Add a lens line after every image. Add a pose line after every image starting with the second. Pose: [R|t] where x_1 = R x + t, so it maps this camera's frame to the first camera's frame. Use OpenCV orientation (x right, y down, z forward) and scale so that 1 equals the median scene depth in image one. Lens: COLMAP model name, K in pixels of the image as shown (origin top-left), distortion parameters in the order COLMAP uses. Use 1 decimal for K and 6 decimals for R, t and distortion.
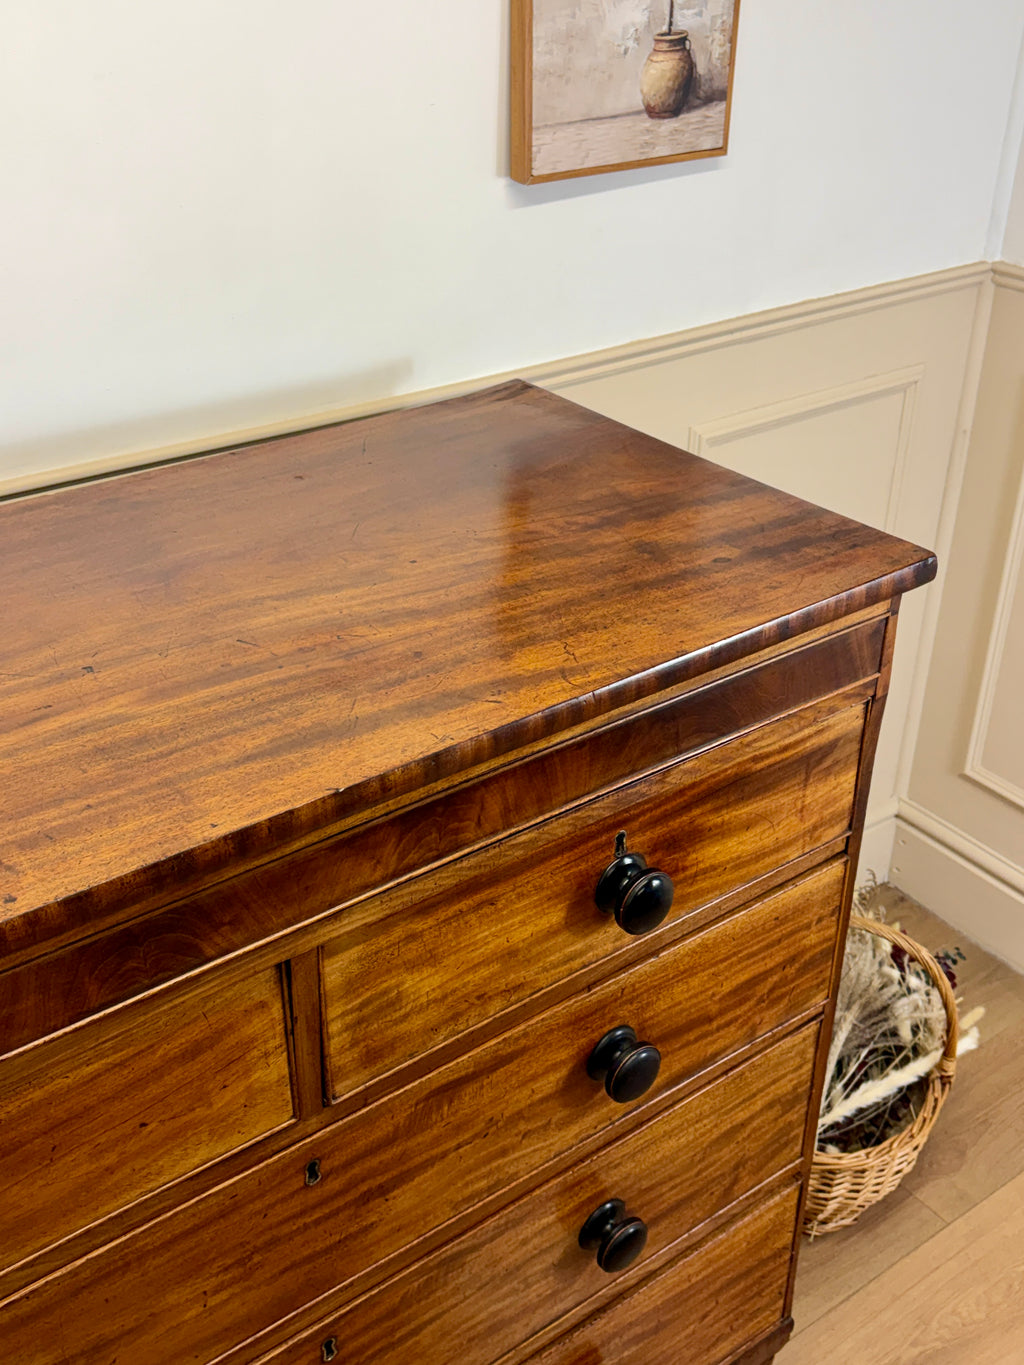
lens RADIAL K [[1458.1, 0, 530.7], [0, 1458.1, 656.6], [0, 0, 1]] dist [0.147302, -0.437996]
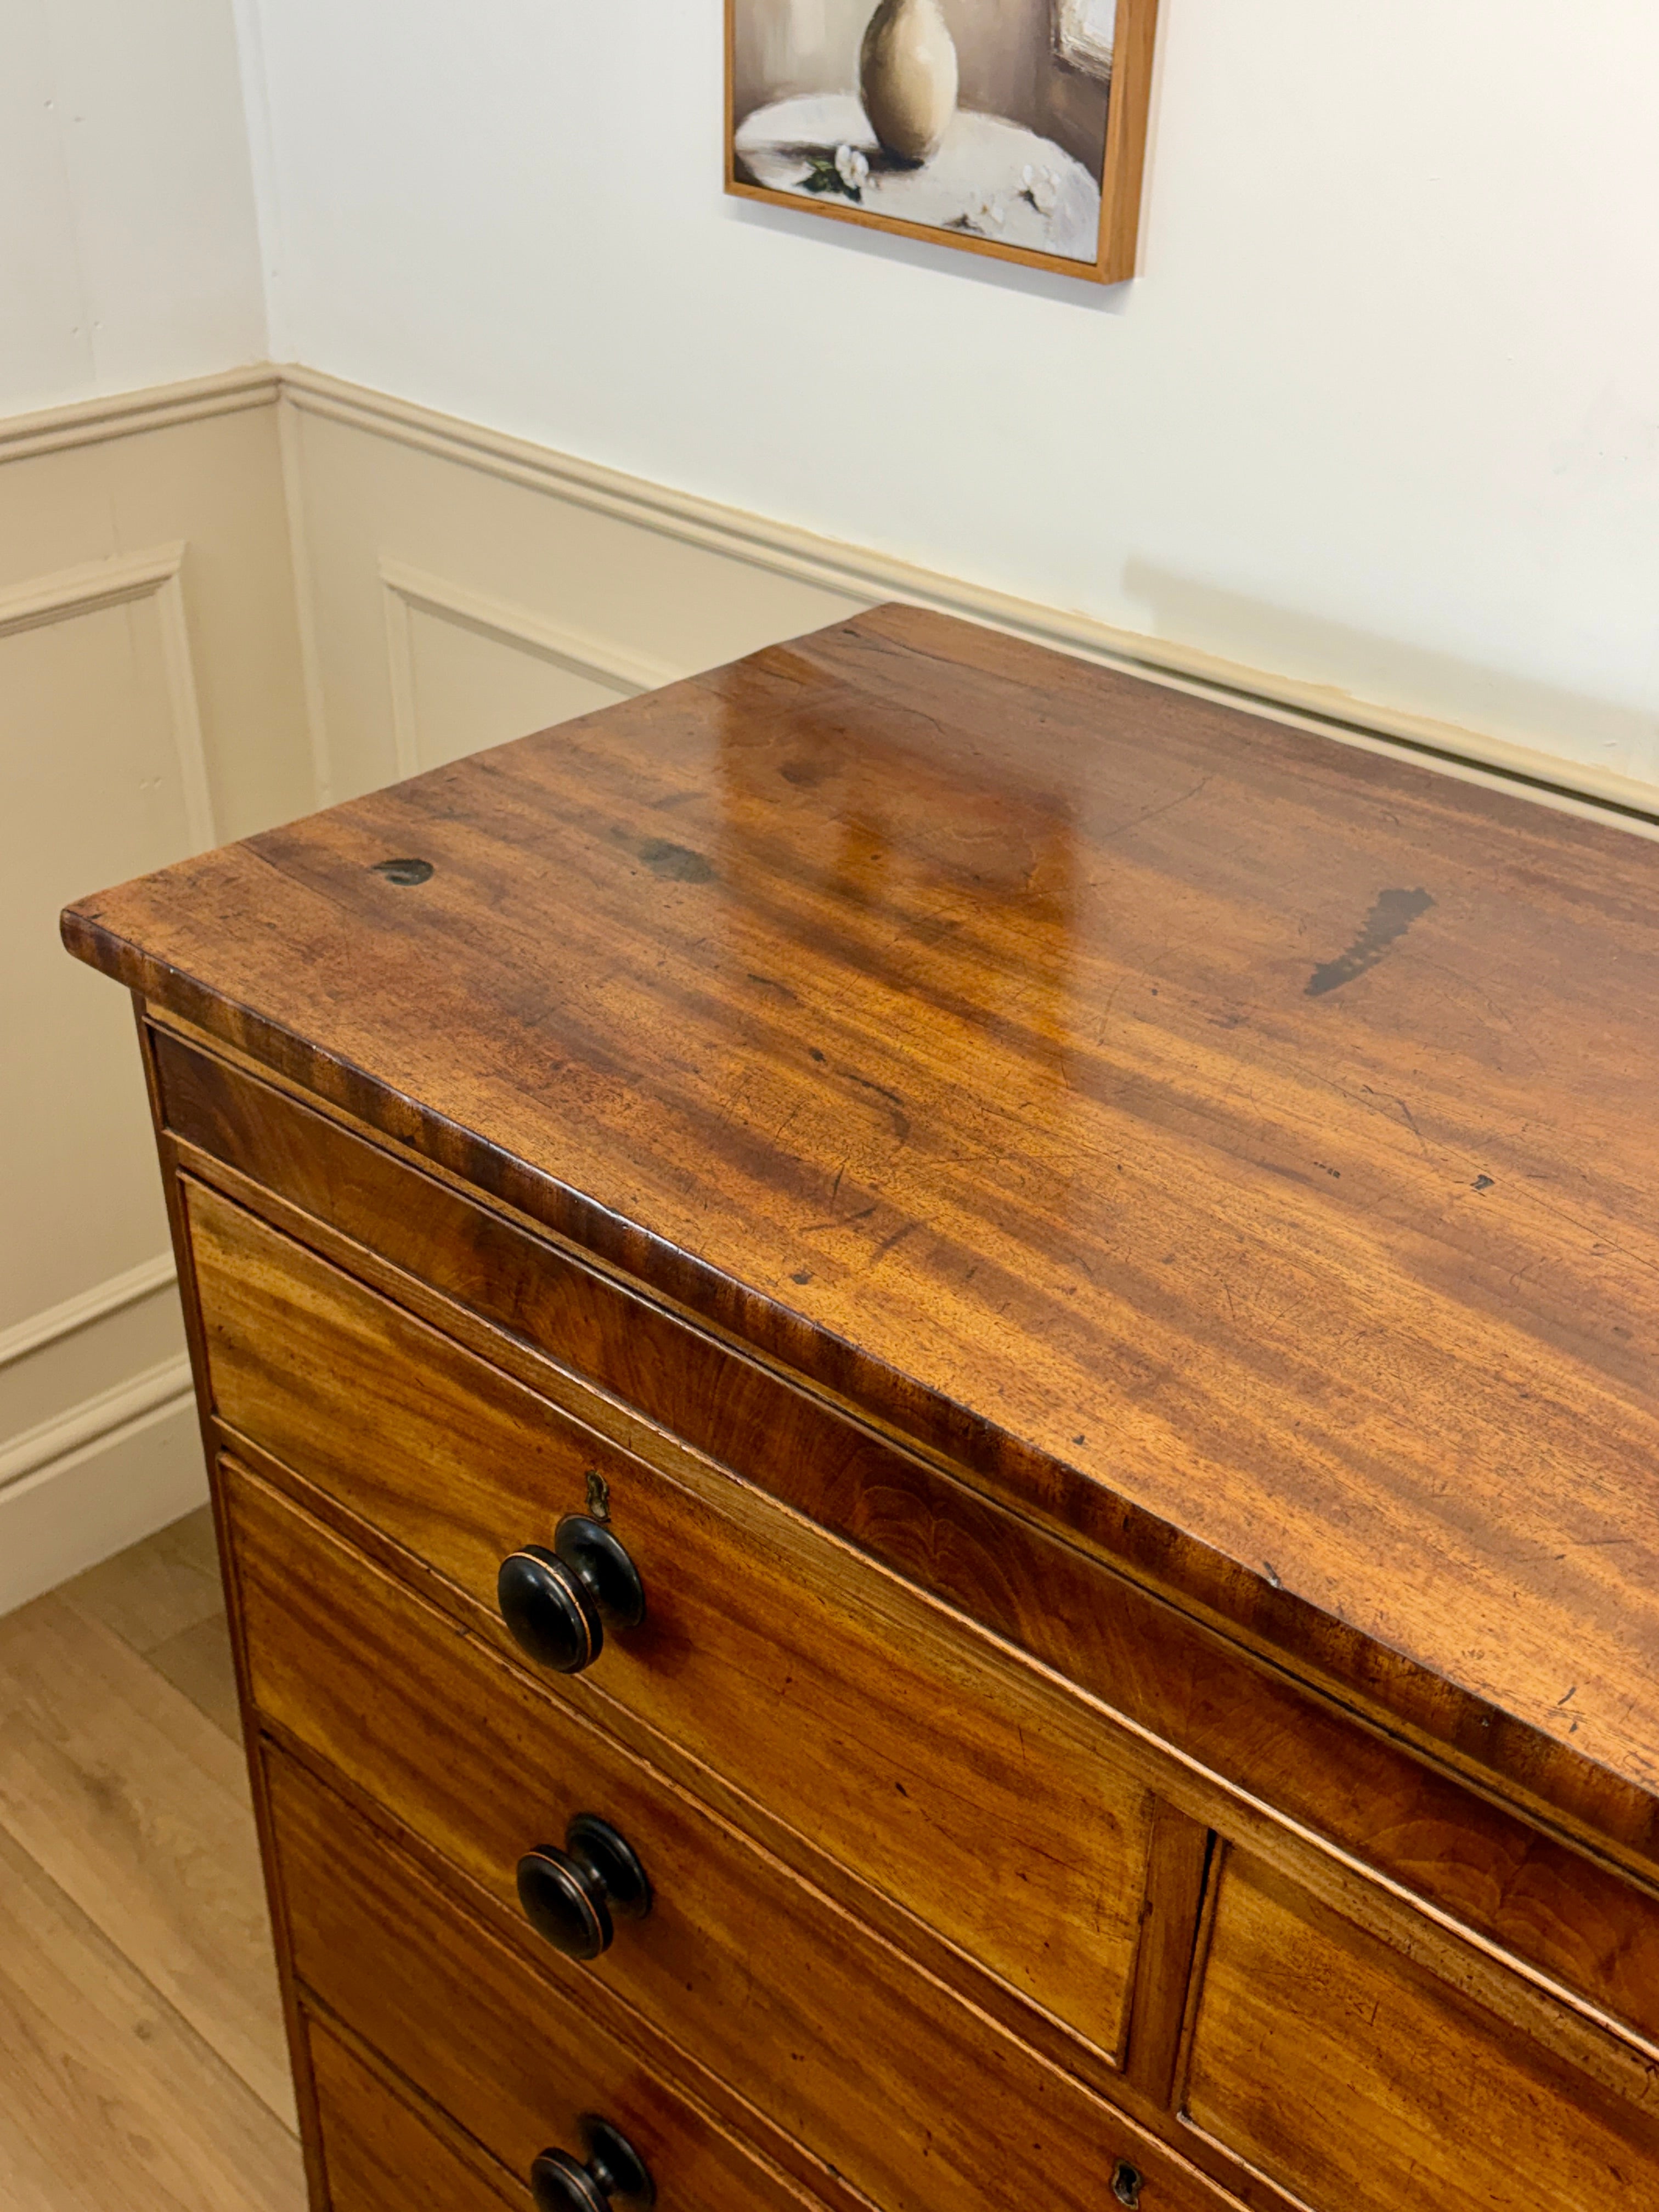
lens RADIAL K [[2362.8, 0, 859.7], [0, 2362.8, 1064.0], [0, 0, 1]] dist [0.147302, -0.437996]
pose [[0.175825, 0.486711, -0.855686, 0.367138], [-0.484992, 0.799244, 0.354953, -0.217727], [0.856661, 0.352591, 0.376578, 0.479490]]
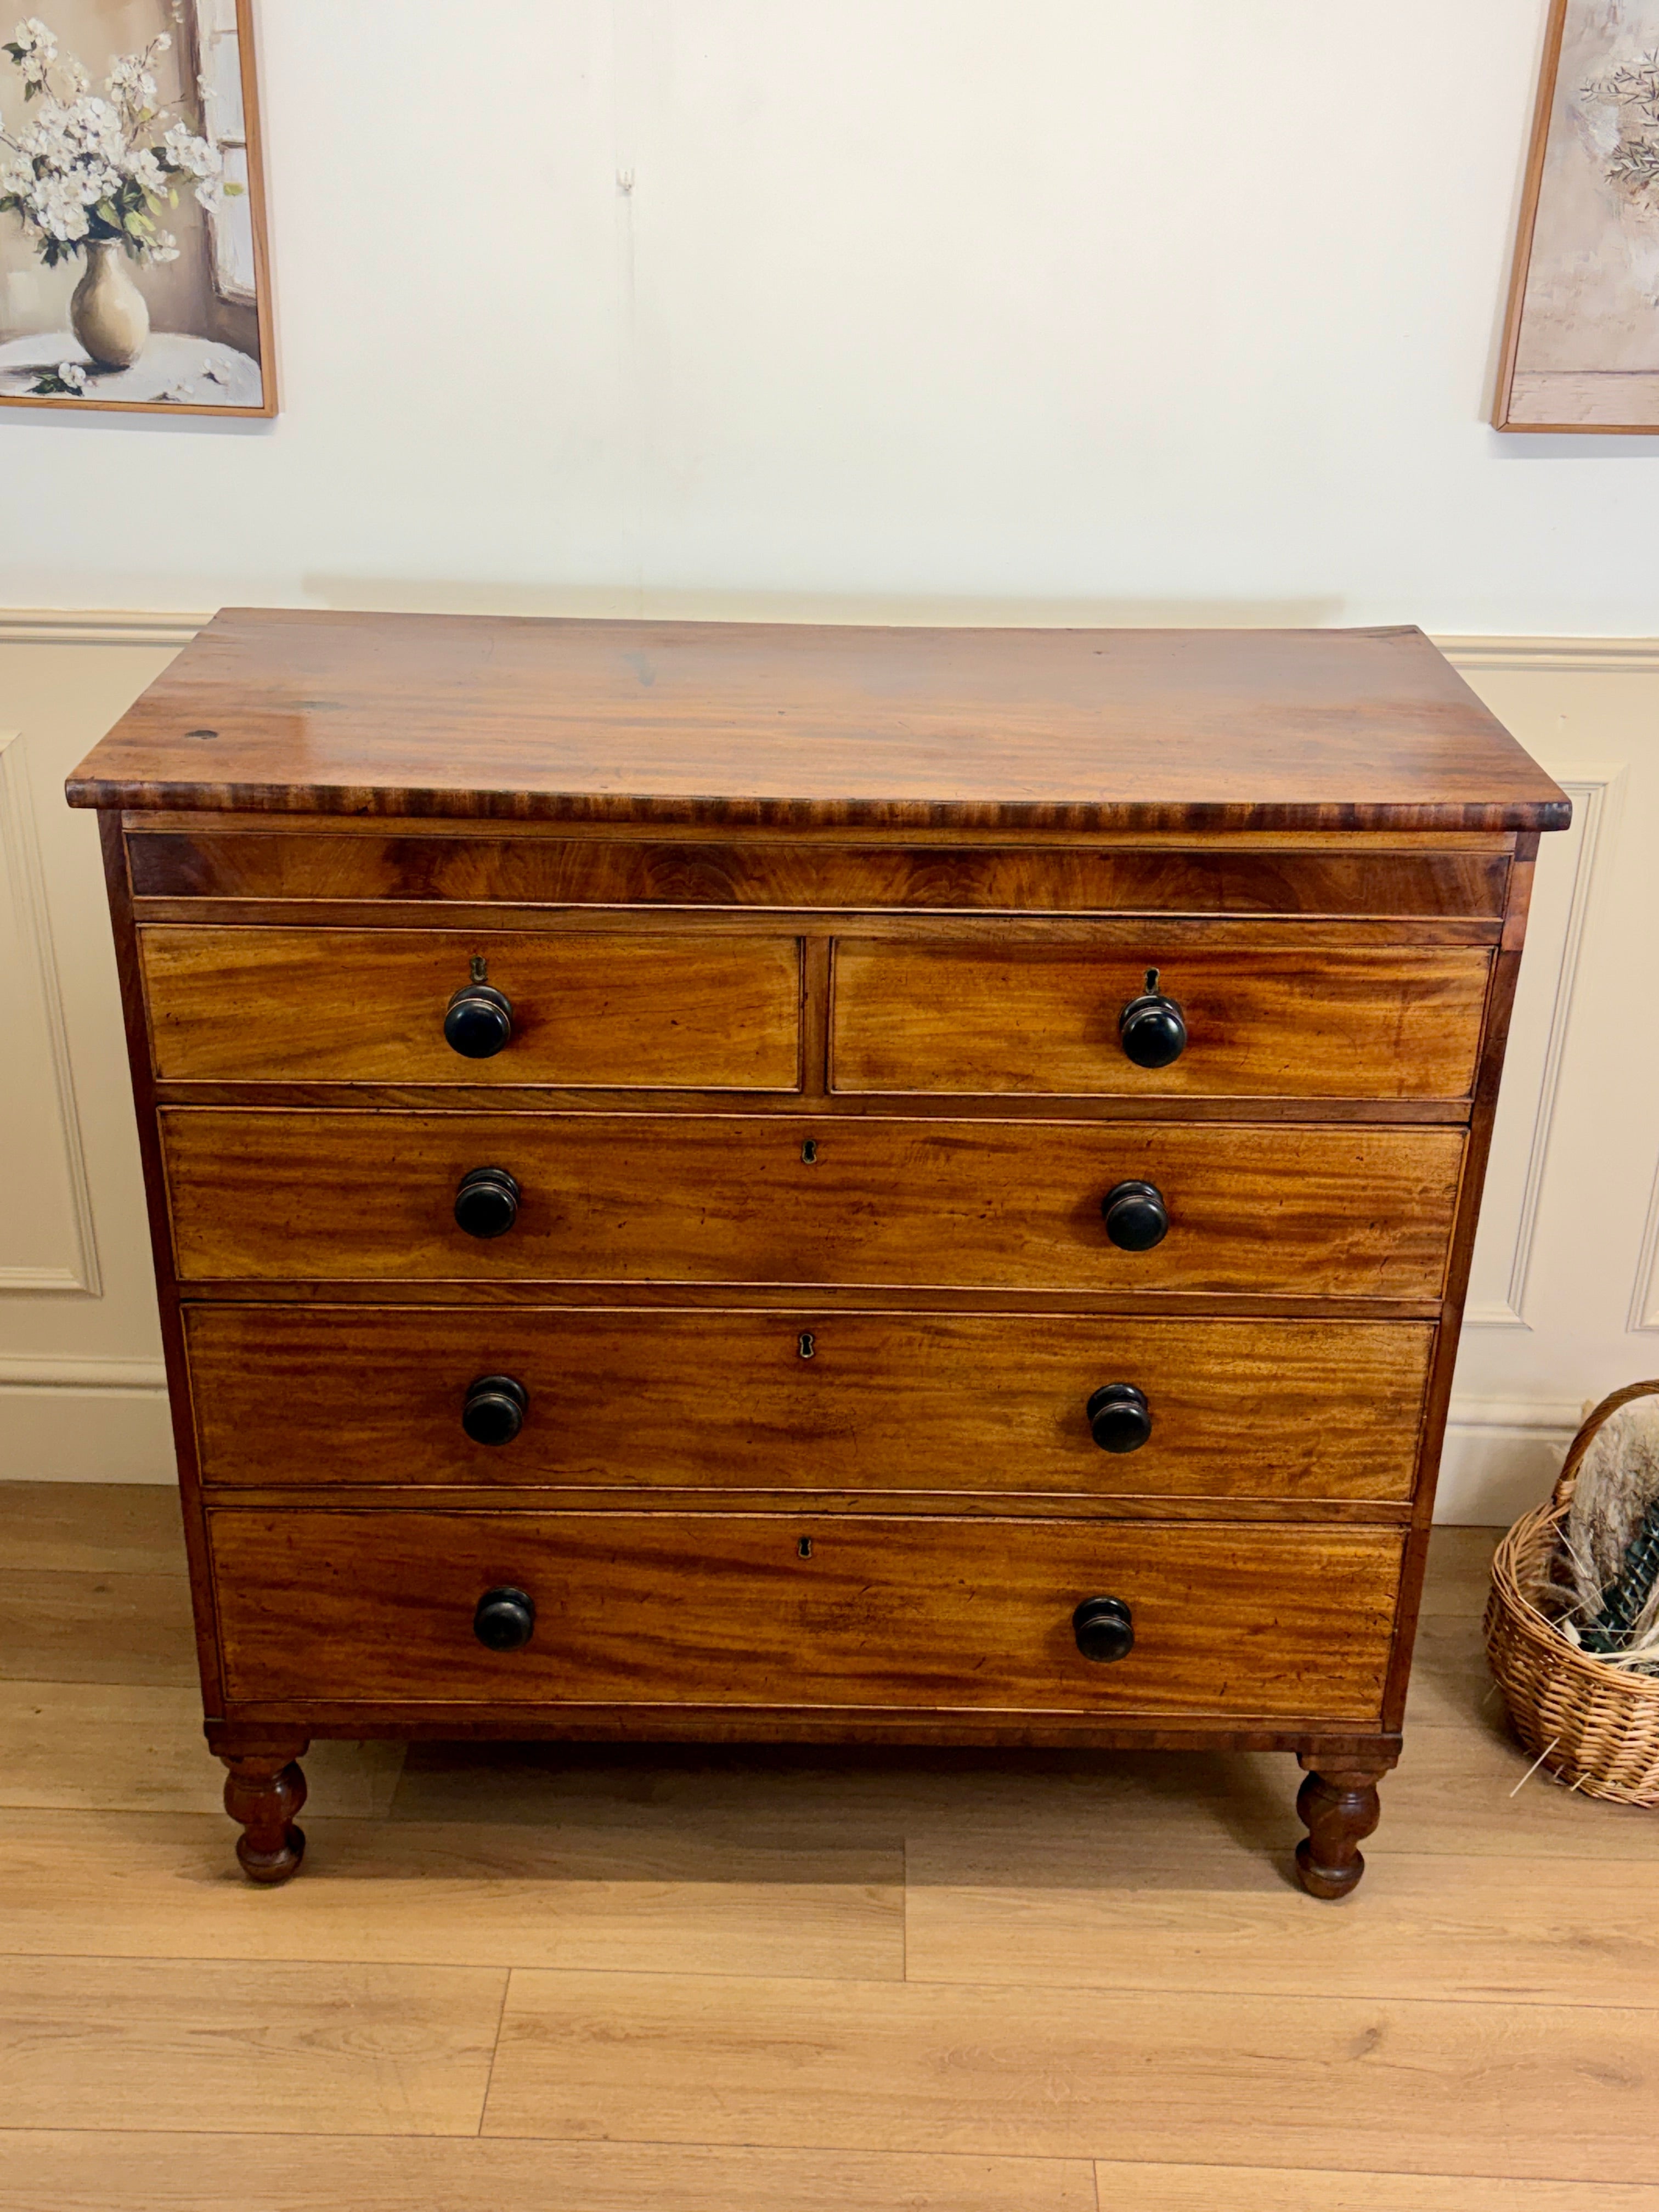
lens RADIAL K [[2483.9, 0, 868.9], [0, 2483.9, 1098.7], [0, 0, 1]] dist [0.173654, -0.564154]
pose [[0.804752, 0.247288, -0.539651, 1.000647], [-0.294104, 0.955773, -0.000610, 0.301827], [0.515634, 0.159205, 0.841888, -0.709475]]
